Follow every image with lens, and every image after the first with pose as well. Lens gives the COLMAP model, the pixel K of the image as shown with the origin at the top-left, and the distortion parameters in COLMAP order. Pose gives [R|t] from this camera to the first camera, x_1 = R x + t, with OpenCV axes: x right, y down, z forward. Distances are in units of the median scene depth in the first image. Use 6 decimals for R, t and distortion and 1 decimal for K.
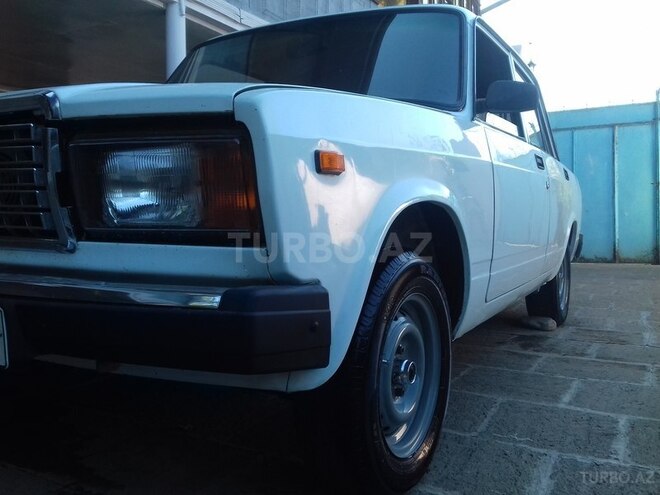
lens RADIAL K [[605.7, 0, 331.2], [0, 605.7, 225.4], [0, 0, 1]] dist [0.095191, -0.171745]
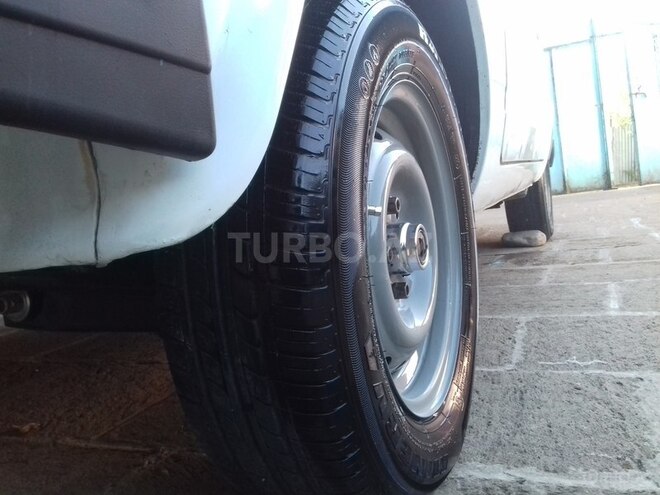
lens RADIAL K [[605.7, 0, 331.2], [0, 605.7, 225.4], [0, 0, 1]] dist [0.095191, -0.171745]
pose [[0.988024, -0.120195, 0.096752, 0.009592], [0.117205, 0.992454, 0.036037, 0.125365], [-0.100353, -0.024266, 0.994656, 0.328001]]
